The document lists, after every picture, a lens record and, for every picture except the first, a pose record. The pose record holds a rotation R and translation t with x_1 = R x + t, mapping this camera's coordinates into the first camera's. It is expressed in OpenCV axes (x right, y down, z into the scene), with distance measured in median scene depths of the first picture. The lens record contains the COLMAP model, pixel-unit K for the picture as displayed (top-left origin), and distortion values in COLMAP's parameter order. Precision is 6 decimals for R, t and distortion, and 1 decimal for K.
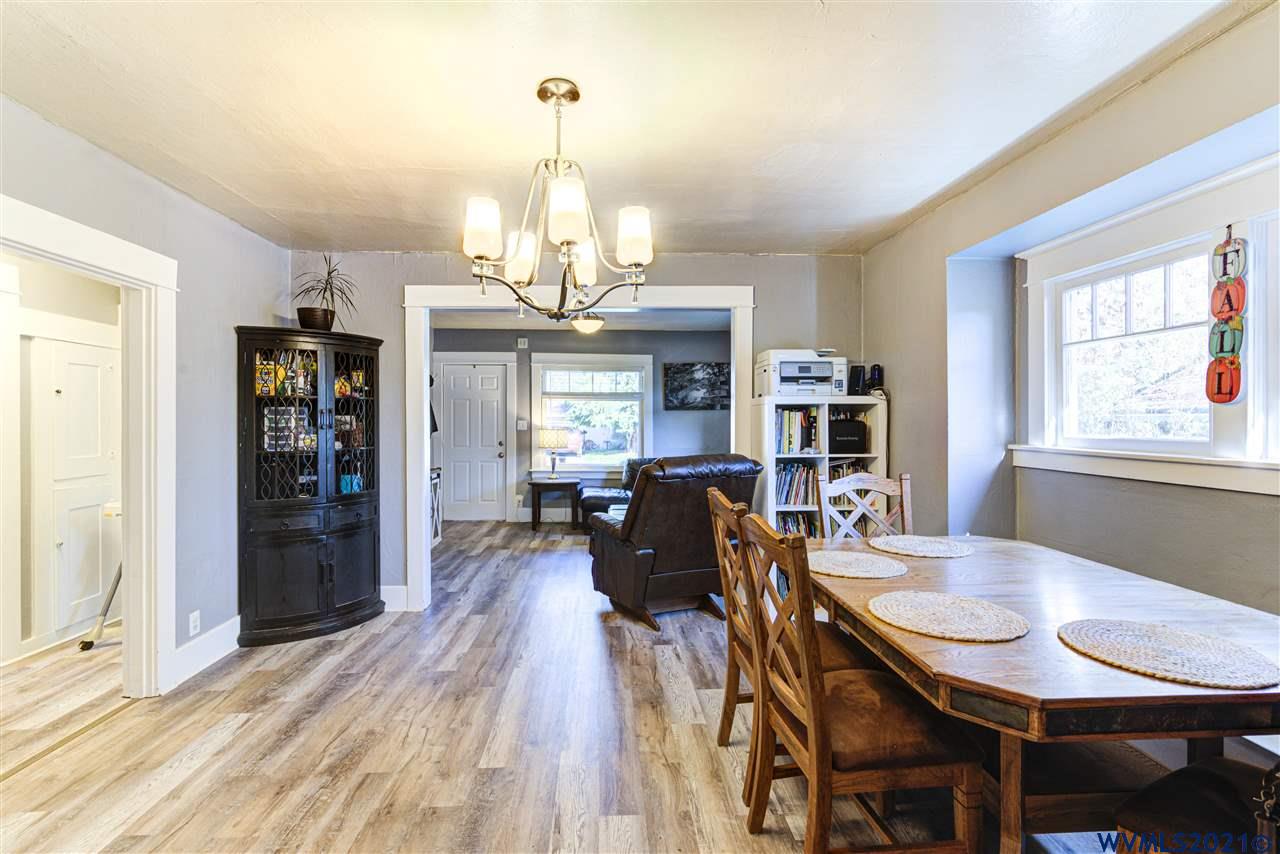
lens RADIAL K [[596.6, 0, 637.8], [0, 596.6, 427.7], [0, 0, 1]] dist [-0.000072, 0.000013]
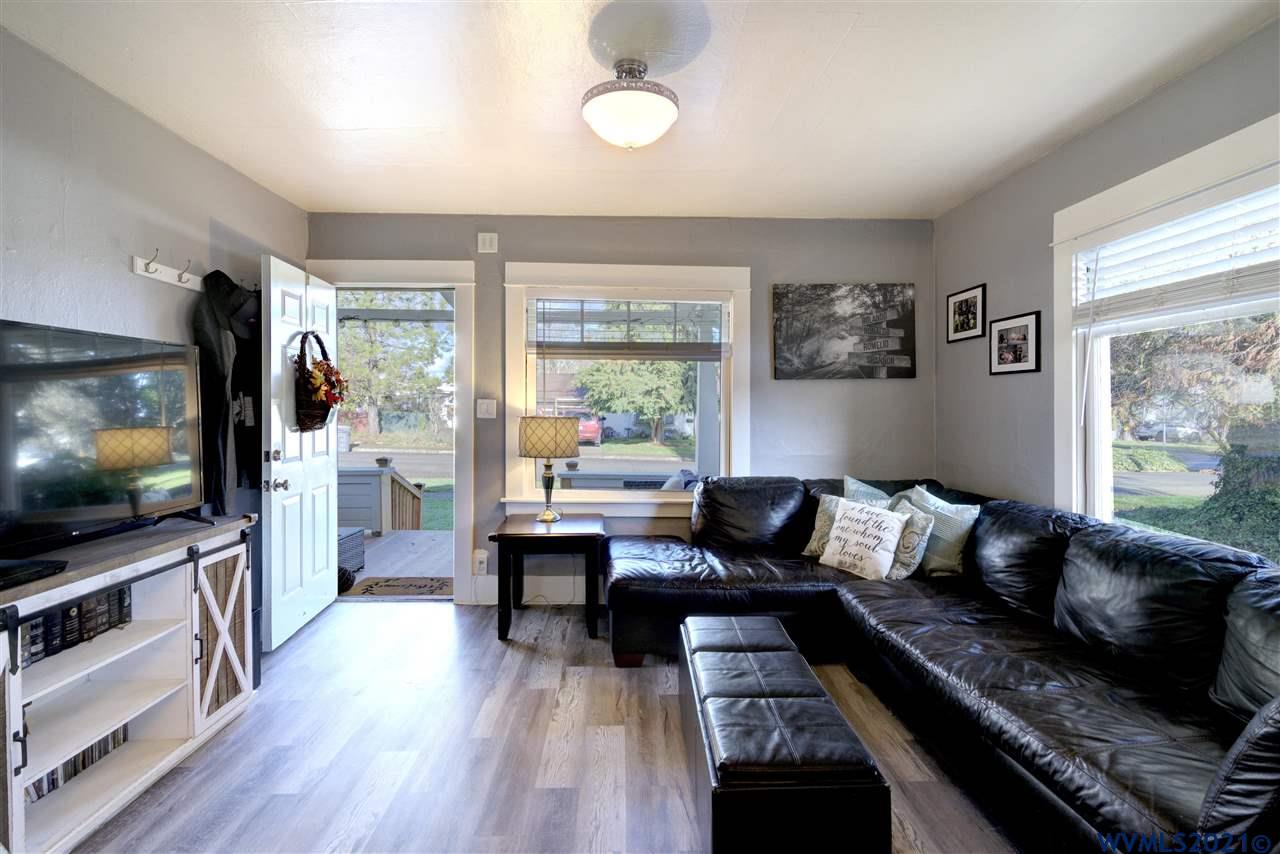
lens RADIAL K [[596.6, 0, 639.1], [0, 596.6, 417.6], [0, 0, 1]] dist [-0.000072, 0.000013]
pose [[0.999603, 0.003375, -0.027956, -0.052777], [-0.003188, 0.999972, 0.006715, -0.000312], [0.027978, -0.006623, 0.999587, 0.503816]]
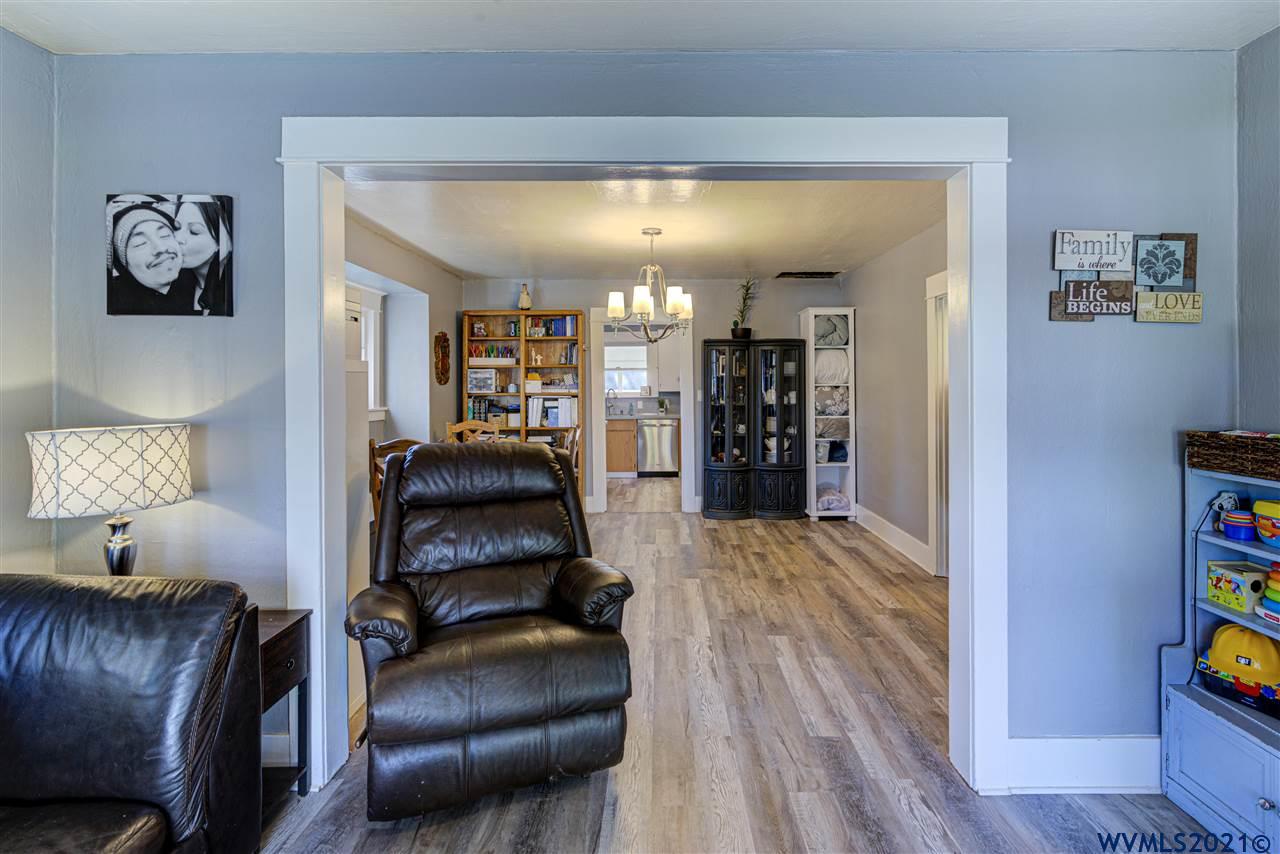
lens RADIAL K [[596.6, 0, 663.8], [0, 596.6, 384.1], [0, 0, 1]] dist [-0.000072, 0.000013]
pose [[-0.998420, 0.004385, 0.056024, -0.099198], [0.004642, 0.999979, 0.004467, -0.015626], [-0.056004, 0.004720, -0.998419, 1.074388]]
